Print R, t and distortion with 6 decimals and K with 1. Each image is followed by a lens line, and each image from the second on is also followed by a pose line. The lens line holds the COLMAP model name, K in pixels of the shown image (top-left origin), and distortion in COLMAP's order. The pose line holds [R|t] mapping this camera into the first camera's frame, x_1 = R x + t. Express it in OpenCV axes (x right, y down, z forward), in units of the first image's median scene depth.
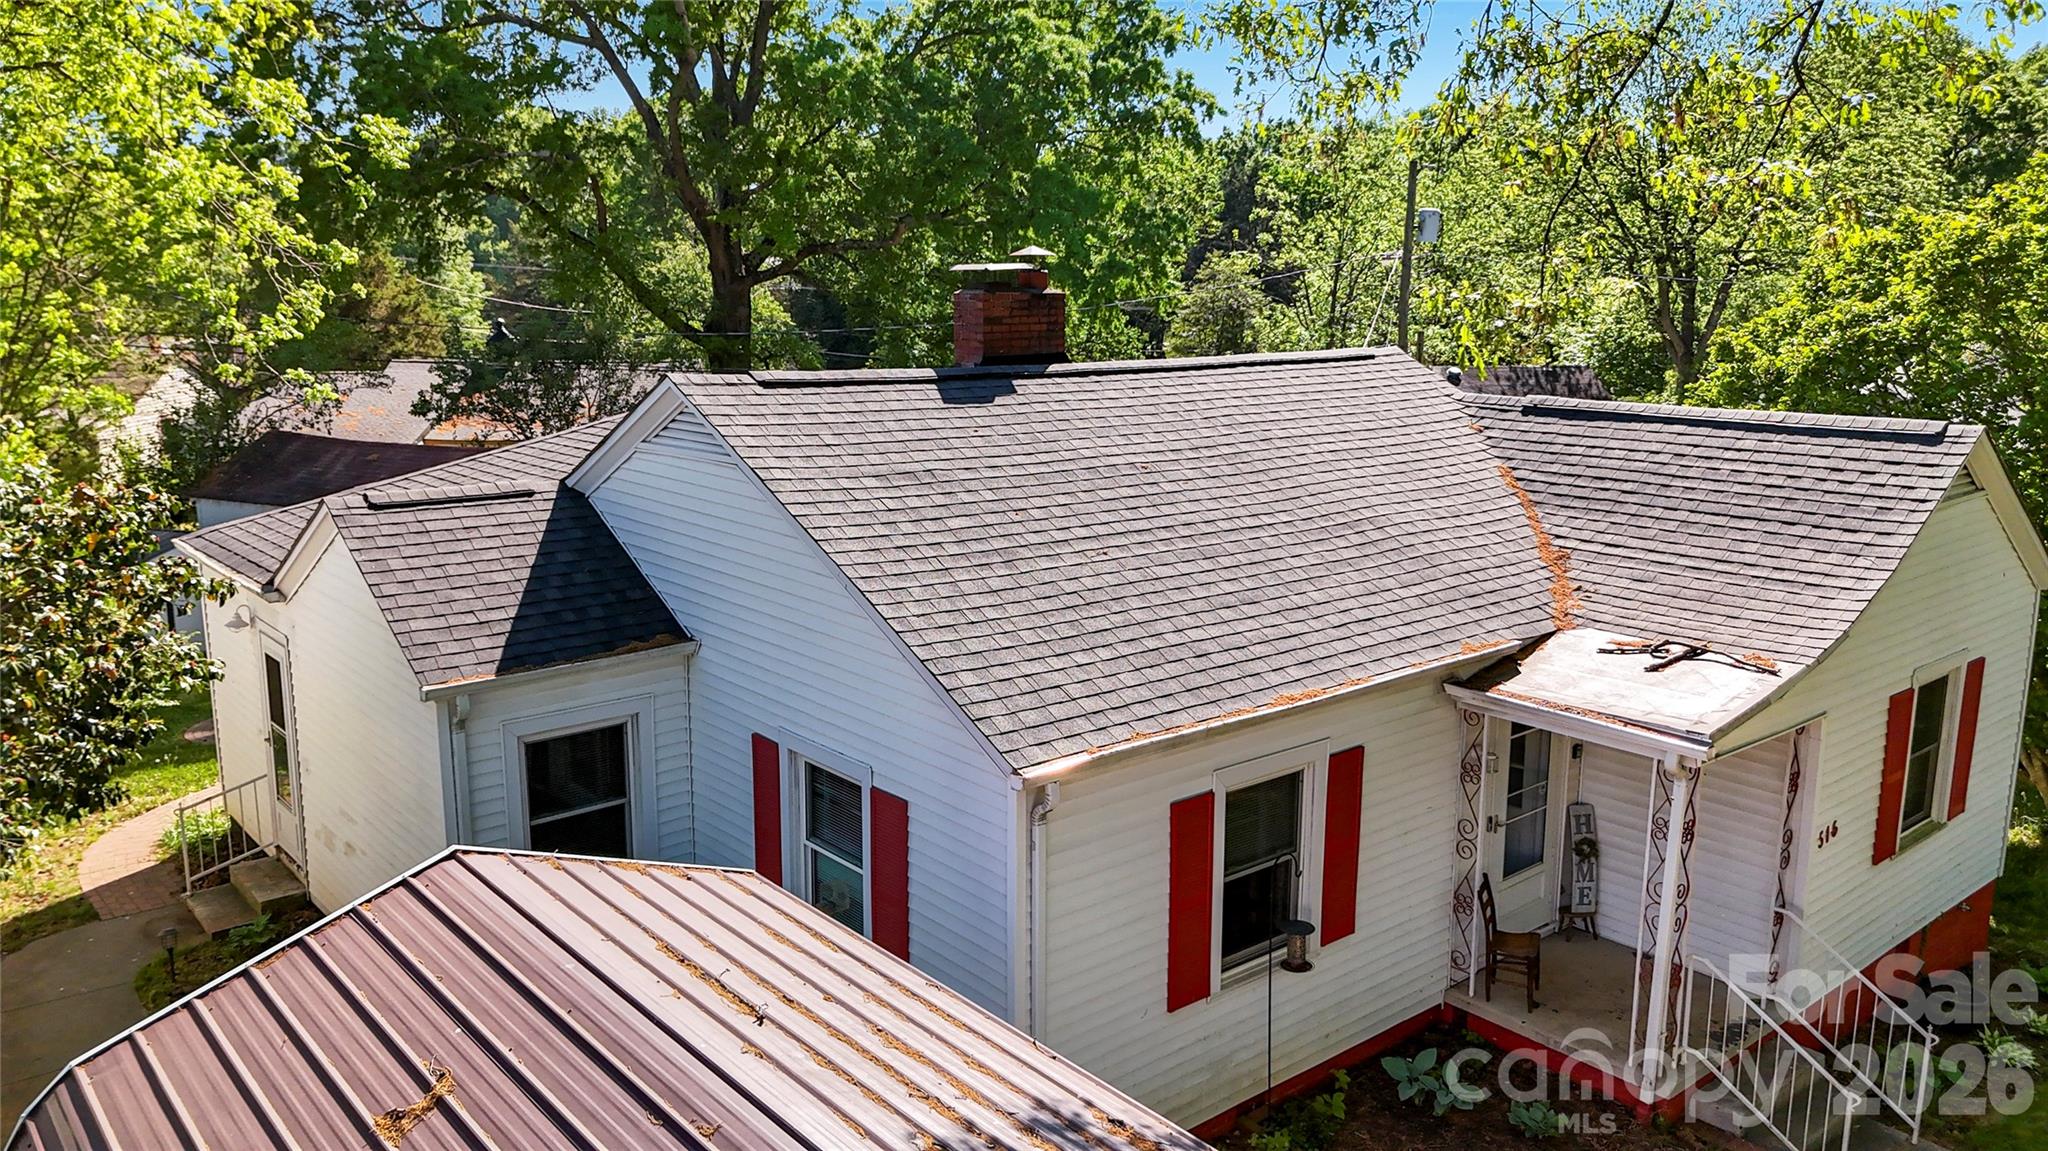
lens RADIAL K [[1521.5, 0, 1013.7], [0, 1521.5, 574.1], [0, 0, 1]] dist [0.027036, -0.016742]
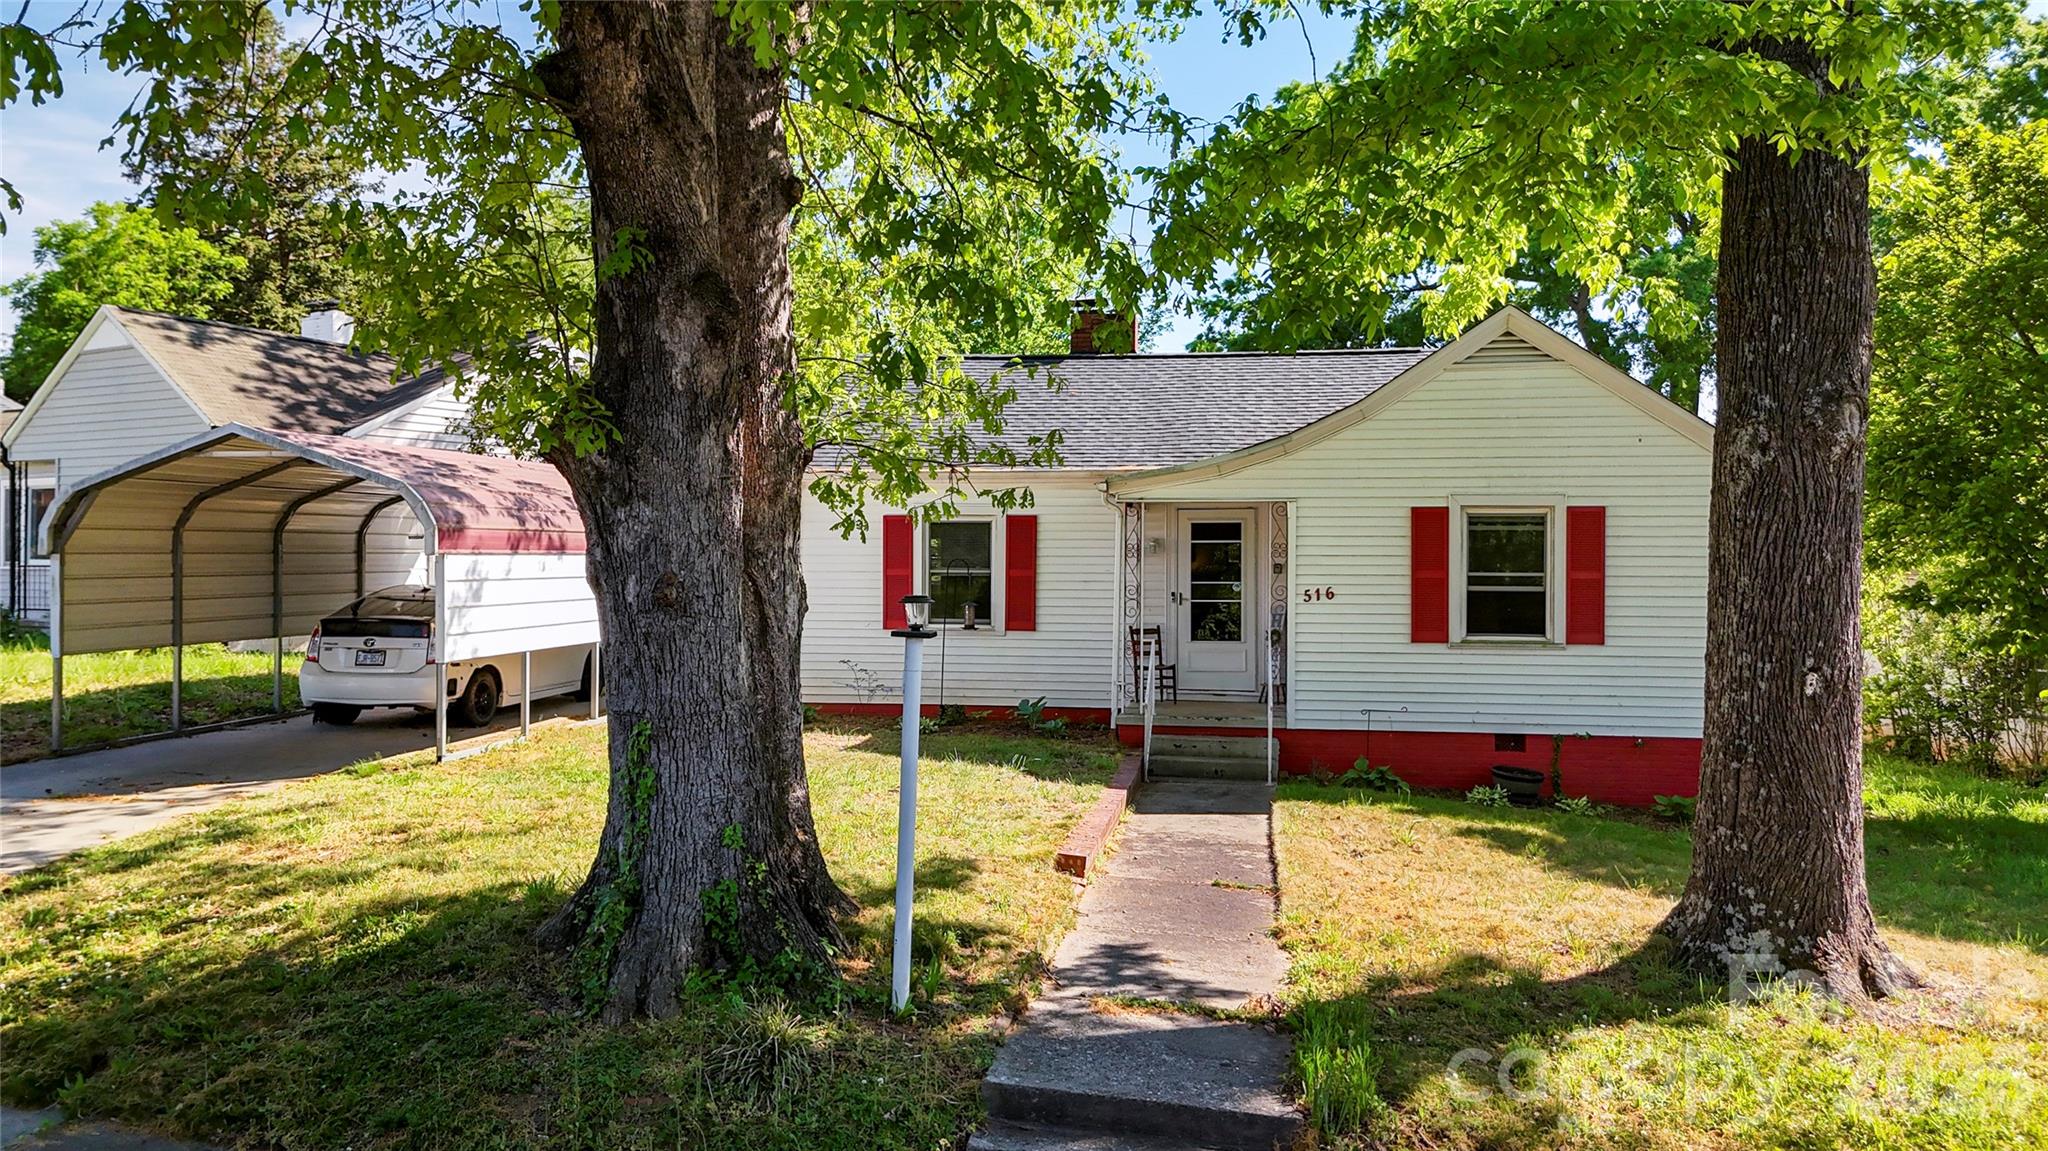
lens RADIAL K [[1521.5, 0, 1010.0], [0, 1521.5, 569.9], [0, 0, 1]] dist [0.027036, -0.016742]
pose [[0.652714, 0.001762, -0.757602, 1.361960], [-0.150681, 0.980321, -0.127540, 0.356738], [0.742469, 0.197404, 0.640135, -0.097187]]
